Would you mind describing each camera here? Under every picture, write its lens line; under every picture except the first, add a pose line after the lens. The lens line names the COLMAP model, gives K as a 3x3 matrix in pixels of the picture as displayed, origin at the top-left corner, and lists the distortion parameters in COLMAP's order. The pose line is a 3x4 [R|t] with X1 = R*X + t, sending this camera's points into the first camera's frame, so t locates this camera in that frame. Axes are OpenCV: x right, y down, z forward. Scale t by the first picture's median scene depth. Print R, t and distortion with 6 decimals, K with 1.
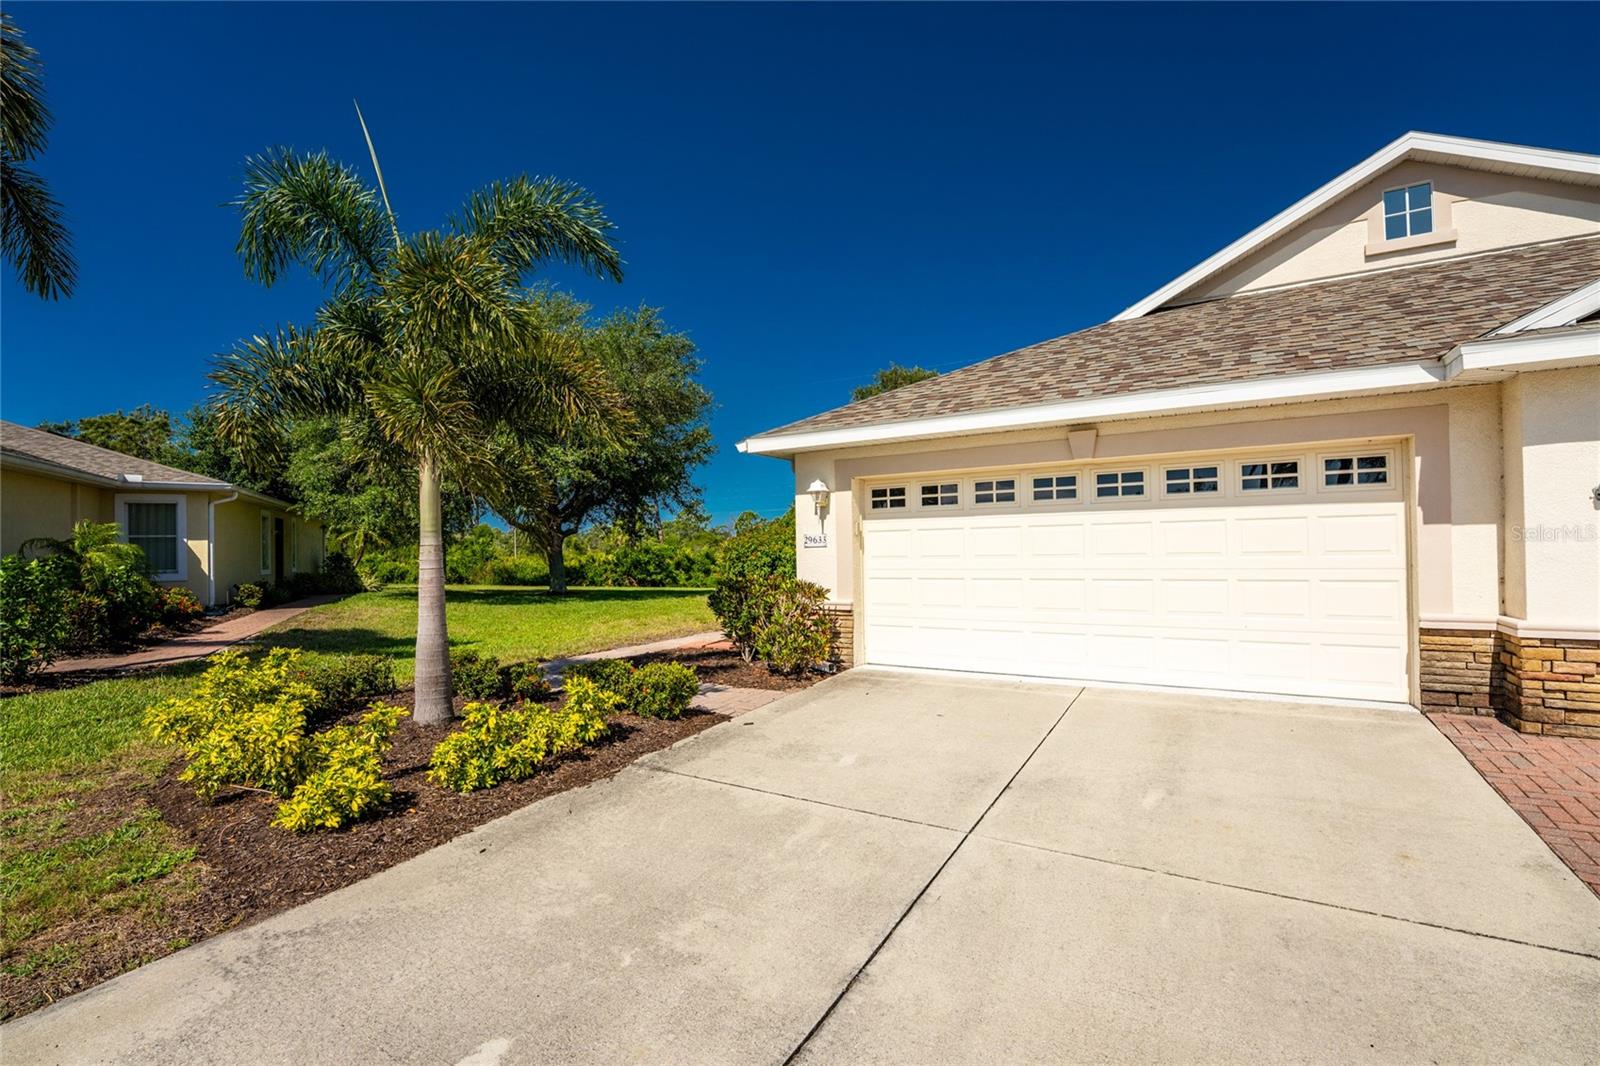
lens RADIAL K [[700.5, 0, 798.3], [0, 700.5, 547.8], [0, 0, 1]] dist [-0.022374, 0.000075]
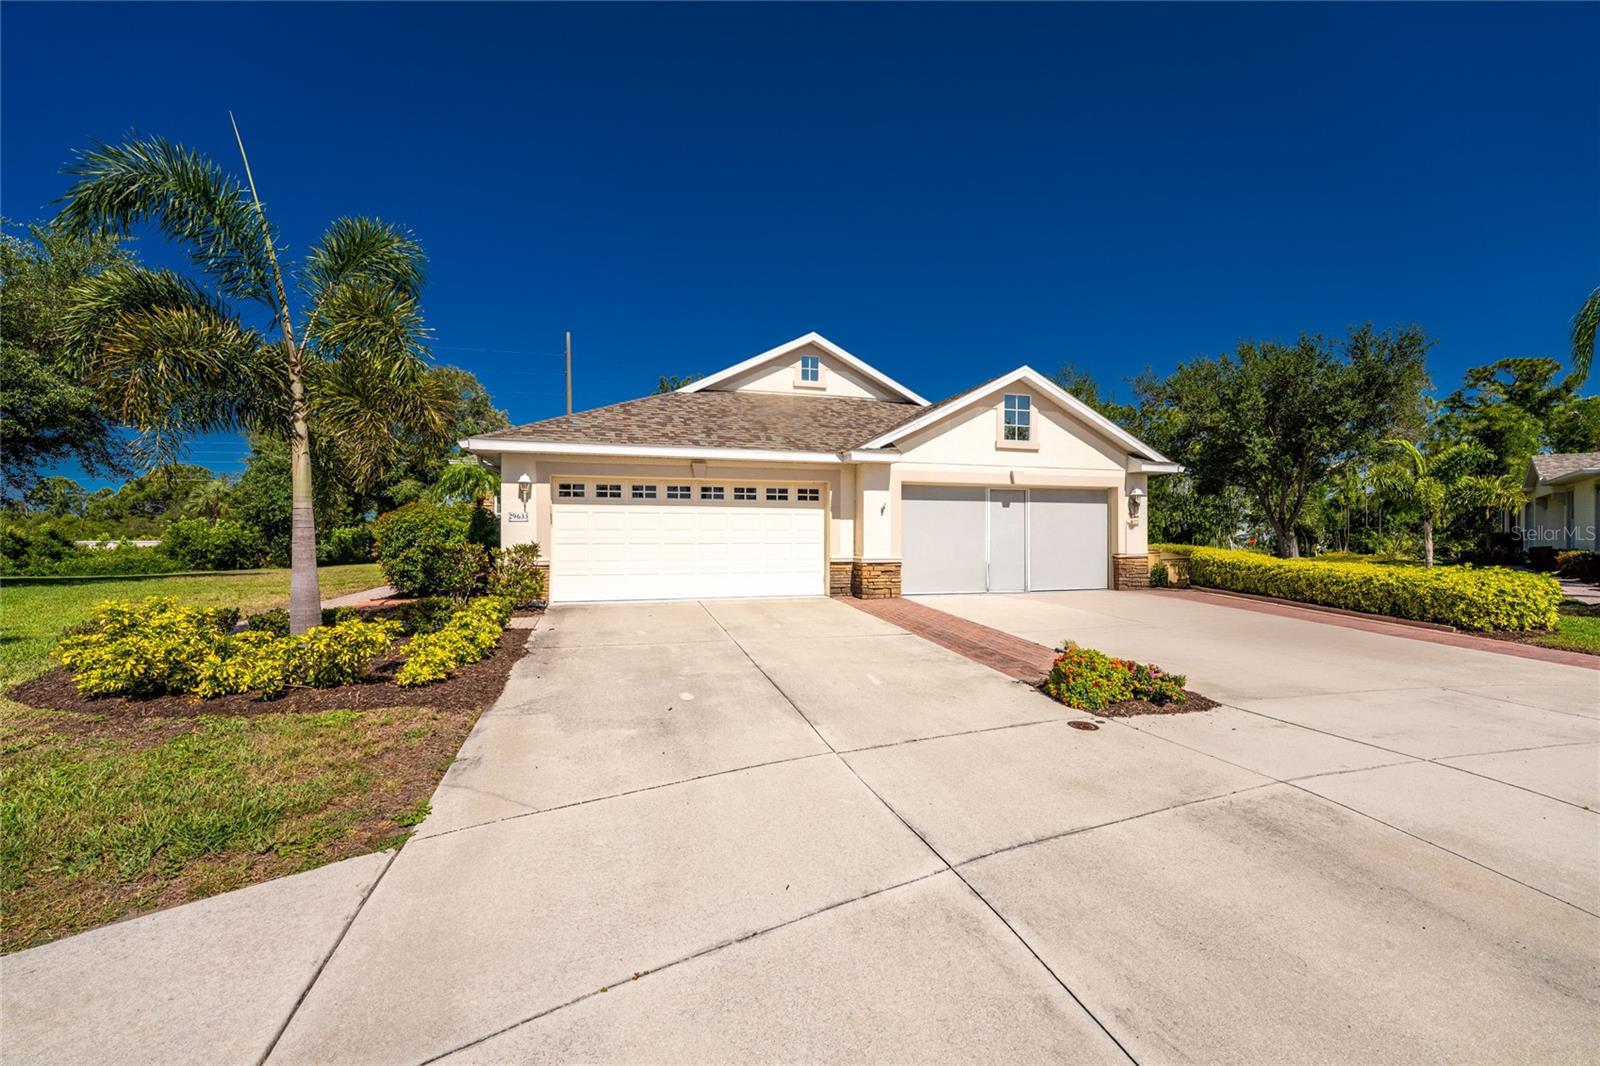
lens RADIAL K [[700.5, 0, 798.3], [0, 700.5, 547.8], [0, 0, 1]] dist [-0.022374, 0.000075]
pose [[0.660374, 0.005155, 0.750919, -0.744902], [-0.015986, 0.999846, 0.007195, 0.036893], [-0.750766, -0.016756, 0.660355, -0.394557]]
